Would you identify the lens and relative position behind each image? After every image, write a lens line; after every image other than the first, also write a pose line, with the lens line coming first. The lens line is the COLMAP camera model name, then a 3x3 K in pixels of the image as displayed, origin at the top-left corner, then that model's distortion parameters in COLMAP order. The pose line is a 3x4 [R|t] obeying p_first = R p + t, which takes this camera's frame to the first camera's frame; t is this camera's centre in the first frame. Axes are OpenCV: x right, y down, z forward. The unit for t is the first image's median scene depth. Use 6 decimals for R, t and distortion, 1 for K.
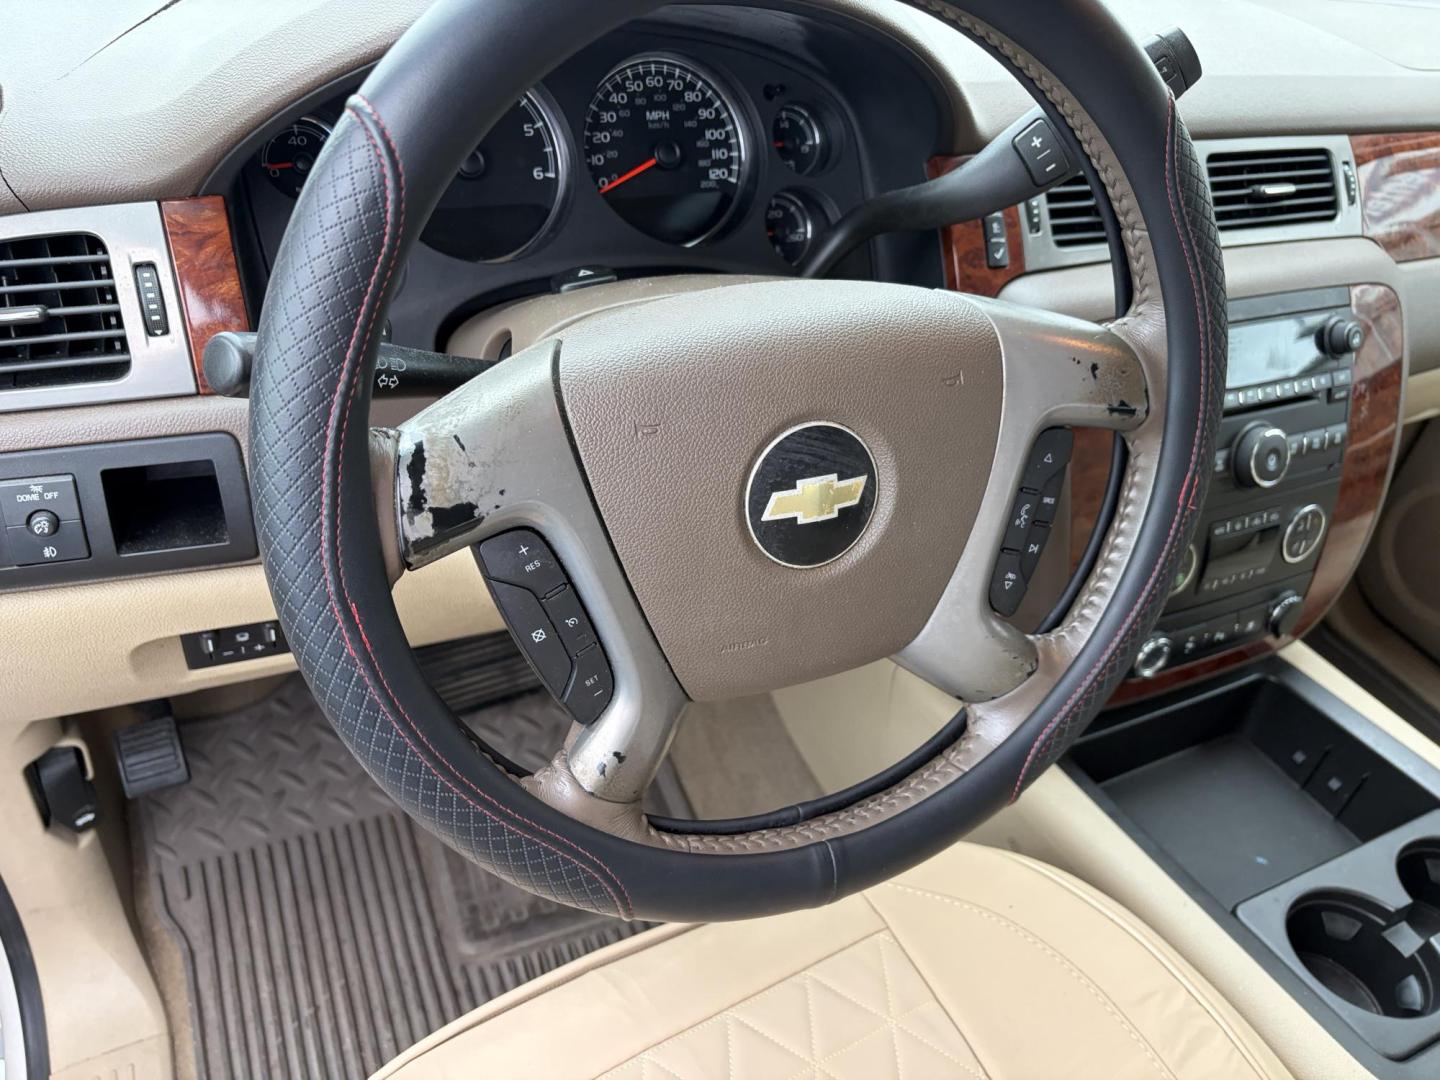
lens RADIAL K [[1061.2, 0, 666.1], [0, 1061.2, 538.6], [0, 0, 1]] dist [0.009049, 0.004846]
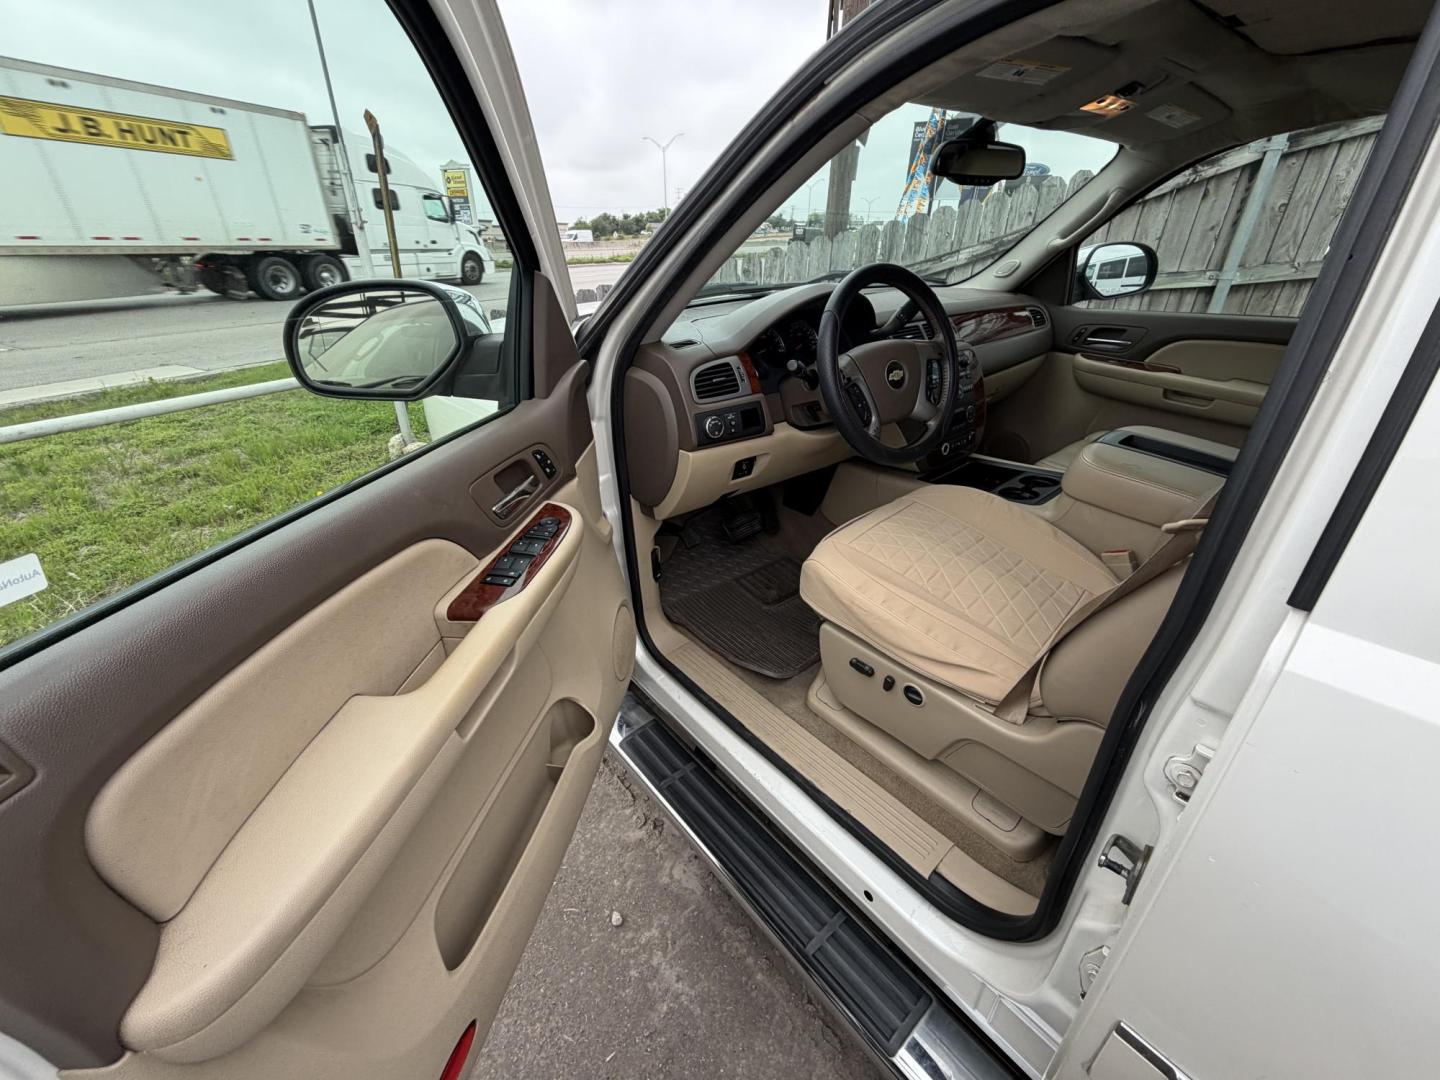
lens RADIAL K [[570.1, 0, 714.7], [0, 570.1, 539.3], [0, 0, 1]] dist [0.000824, -0.000042]
pose [[0.960448, -0.234984, 0.149407, -1.139777], [0.250693, 0.963235, -0.096597, 0.676406], [-0.121215, 0.130231, 0.984046, -1.327157]]
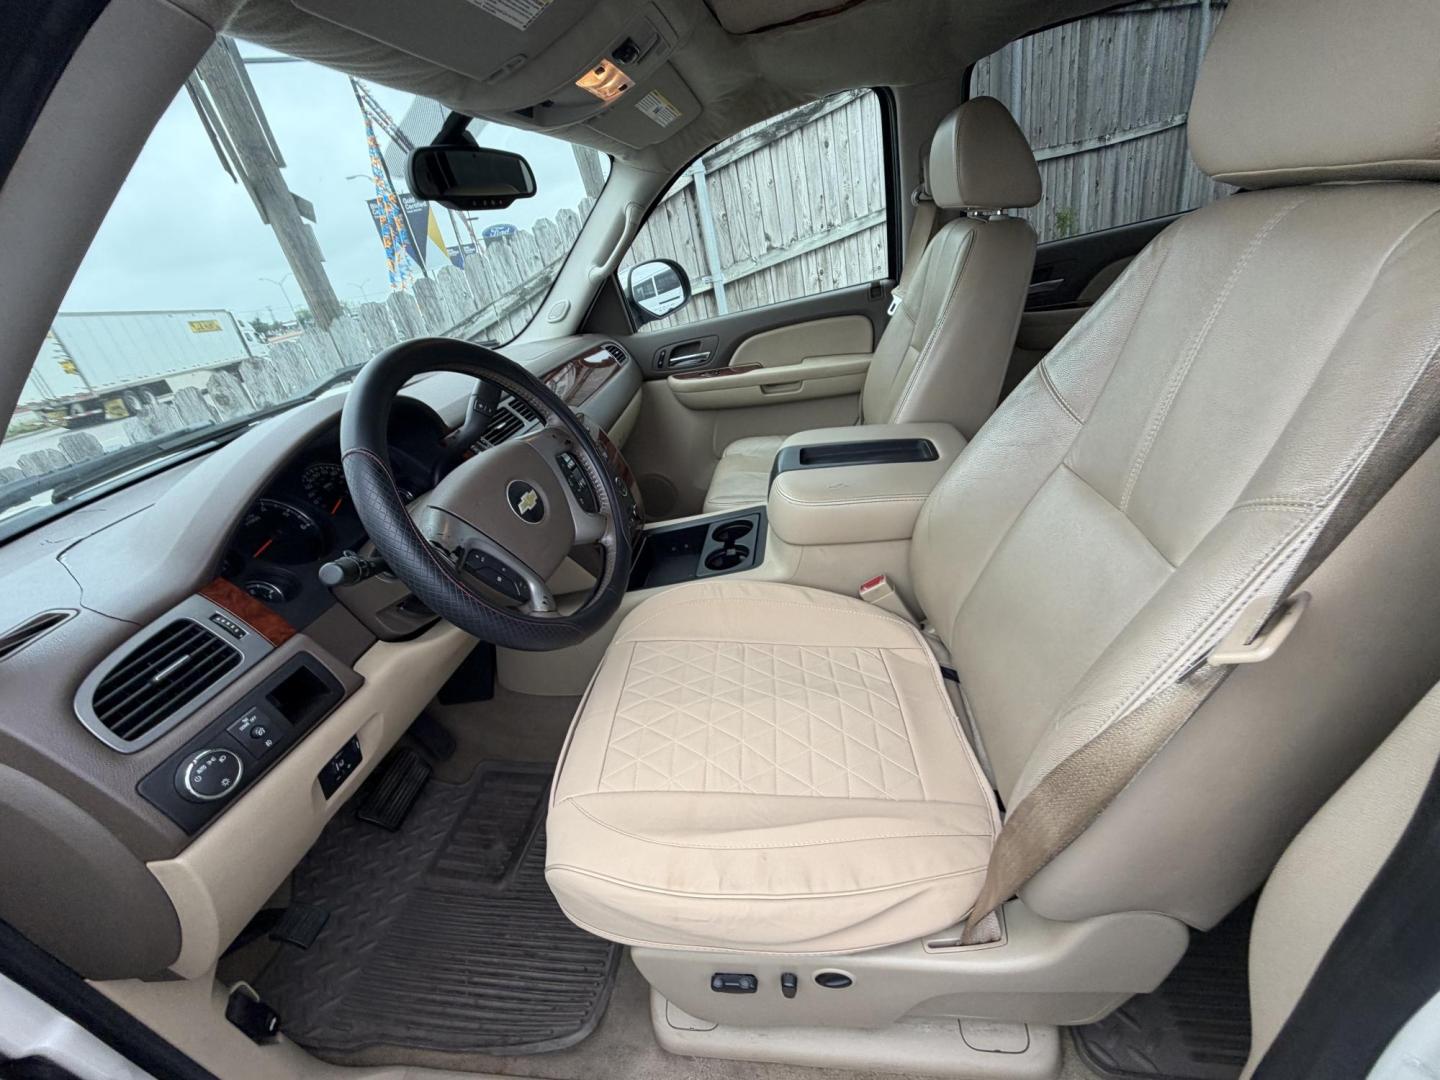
lens RADIAL K [[576.9, 0, 717.1], [0, 576.9, 539.3], [0, 0, 1]] dist [0.000959, -0.000235]
pose [[0.504719, -0.586875, 0.633117, -0.626637], [0.690387, 0.714699, 0.112125, 0.206143], [-0.518291, 0.380504, 0.765893, -0.483949]]
